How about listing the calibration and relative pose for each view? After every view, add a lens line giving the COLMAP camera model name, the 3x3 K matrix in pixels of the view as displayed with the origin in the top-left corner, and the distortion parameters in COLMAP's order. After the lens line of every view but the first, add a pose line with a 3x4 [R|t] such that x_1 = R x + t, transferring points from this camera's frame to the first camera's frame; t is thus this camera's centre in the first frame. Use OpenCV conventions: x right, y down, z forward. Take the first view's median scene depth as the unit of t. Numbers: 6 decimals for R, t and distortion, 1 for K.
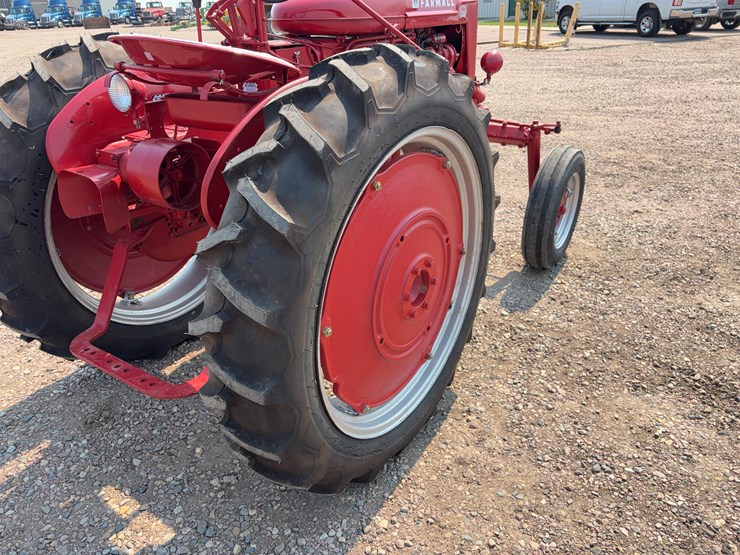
lens RADIAL K [[563.5, 0, 367.0], [0, 563.5, 271.7], [0, 0, 1]] dist [0.041949, -0.050138]
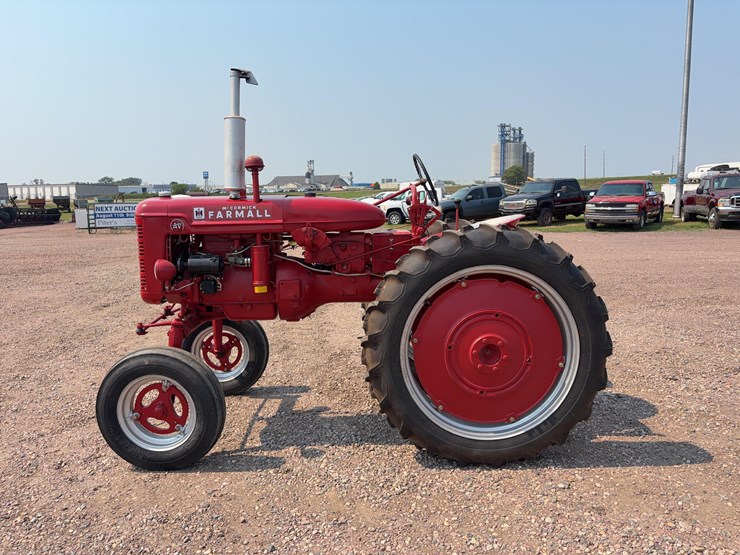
lens RADIAL K [[559.7, 0, 370.5], [0, 559.7, 273.8], [0, 0, 1]] dist [0.046346, -0.043674]
pose [[-0.585920, -0.071126, 0.807242, -1.234481], [0.379378, 0.856161, 0.350800, -0.790038], [-0.716080, 0.511791, -0.474658, 1.671768]]
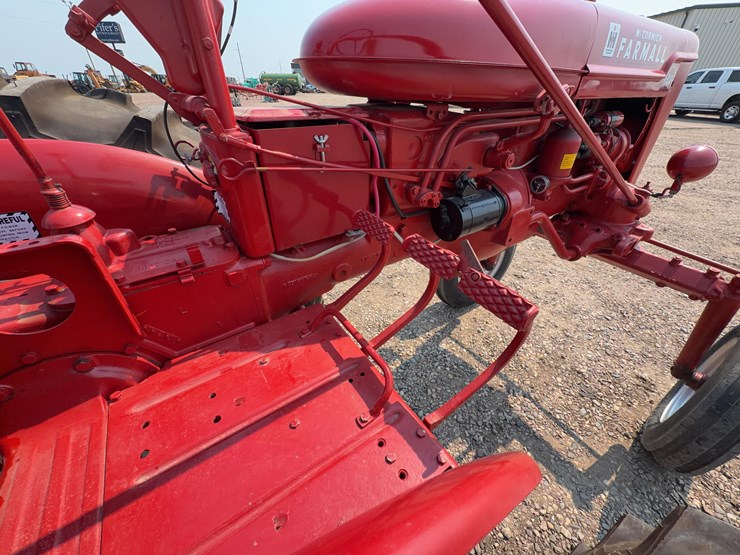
lens RADIAL K [[294.6, 0, 369.9], [0, 294.6, 276.8], [0, 0, 1]] dist [0.000928, -0.000052]
pose [[0.935398, 0.222557, -0.274770, 0.003579], [-0.182637, 0.969488, 0.163514, -0.297595], [0.302778, -0.102768, 0.947504, 0.712795]]
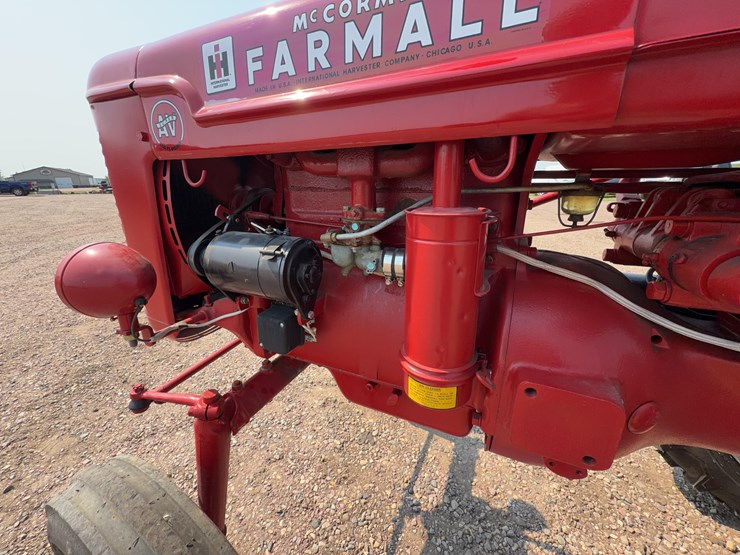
lens RADIAL K [[296.6, 0, 368.7], [0, 296.6, 275.8], [0, 0, 1]] dist [0.000077, 0.000438]
pose [[-0.182847, -0.271662, 0.944863, -0.174210], [0.439567, 0.837066, 0.325732, -0.525308], [-0.879402, 0.474889, -0.033641, 1.261753]]
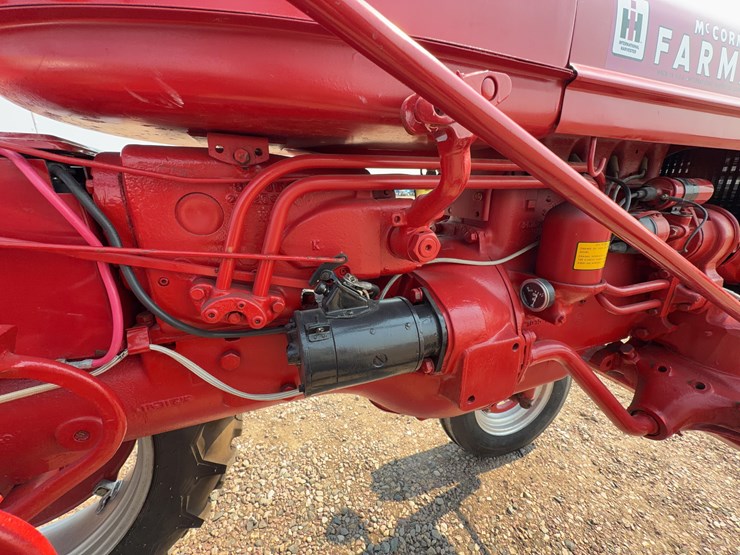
lens RADIAL K [[294.6, 0, 369.9], [0, 294.6, 276.8], [0, 0, 1]] dist [0.000928, -0.000052]
pose [[0.824205, 0.188228, -0.534094, 0.087400], [-0.264921, 0.961735, -0.069883, -0.357172], [0.500503, 0.199090, 0.842532, 0.918298]]
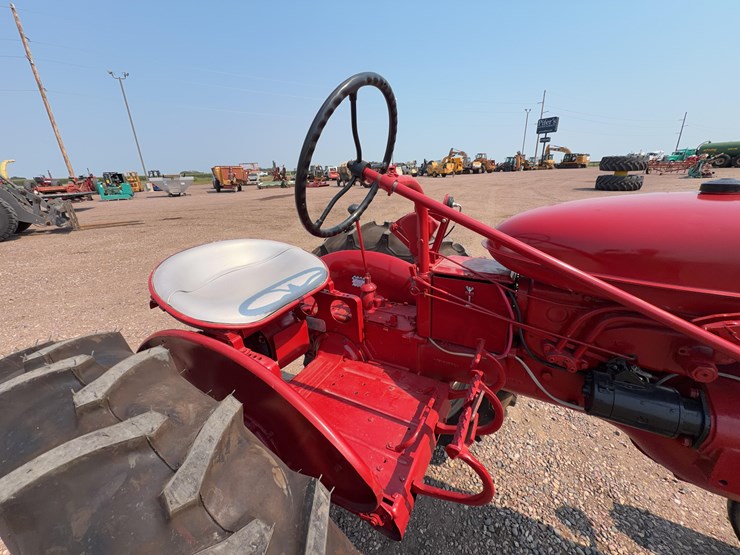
lens RADIAL K [[294.9, 0, 370.1], [0, 294.9, 276.1], [0, 0, 1]] dist [0.001581, 0.000261]
pose [[0.107887, 0.364269, -0.925024, 0.194335], [-0.390710, 0.871123, 0.297474, -0.425264], [0.914170, 0.329322, 0.236306, 0.721634]]
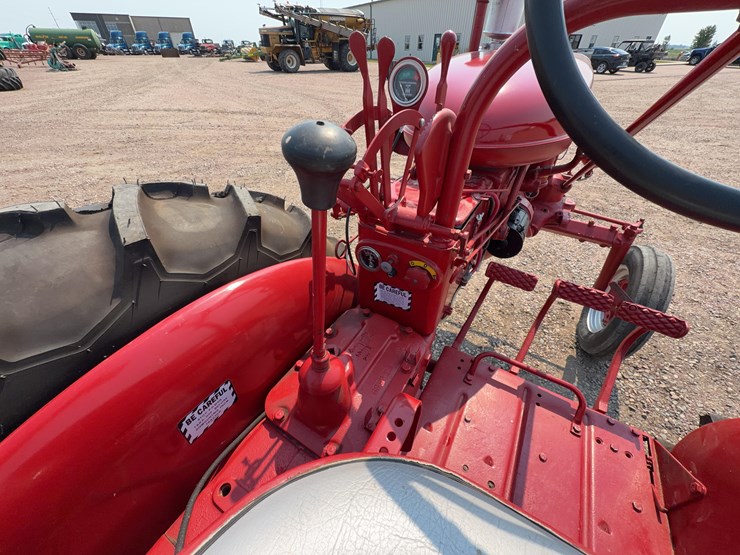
lens RADIAL K [[294.9, 0, 369.8], [0, 294.9, 276.3], [0, 0, 1]] dist [0.000395, 0.000009]
pose [[0.996069, -0.017153, 0.086902, -0.221473], [-0.002160, 0.976077, 0.217414, -0.357661], [-0.088553, -0.216747, 0.972203, 0.681144]]
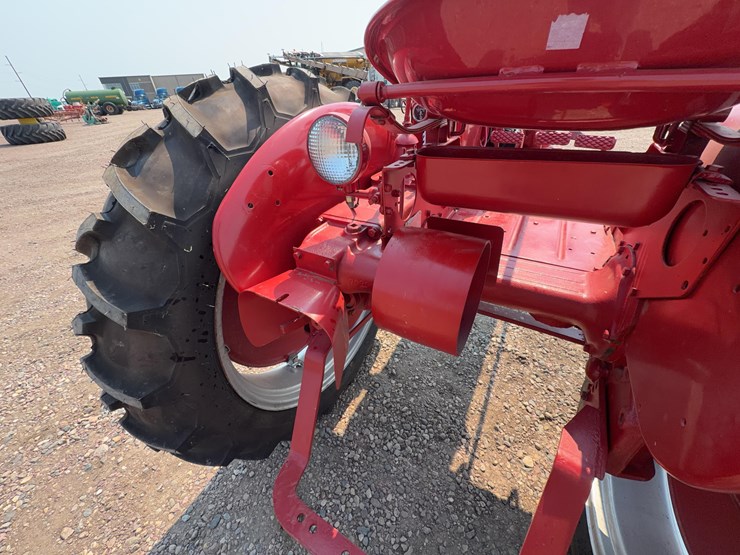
lens RADIAL K [[294.6, 0, 367.5], [0, 294.6, 277.5], [0, 0, 1]] dist [0.003158, 0.000160]
pose [[0.996638, -0.065249, 0.049542, -0.306856], [0.058229, 0.989553, 0.131885, -0.163651], [-0.057630, -0.128557, 0.990026, 0.495154]]
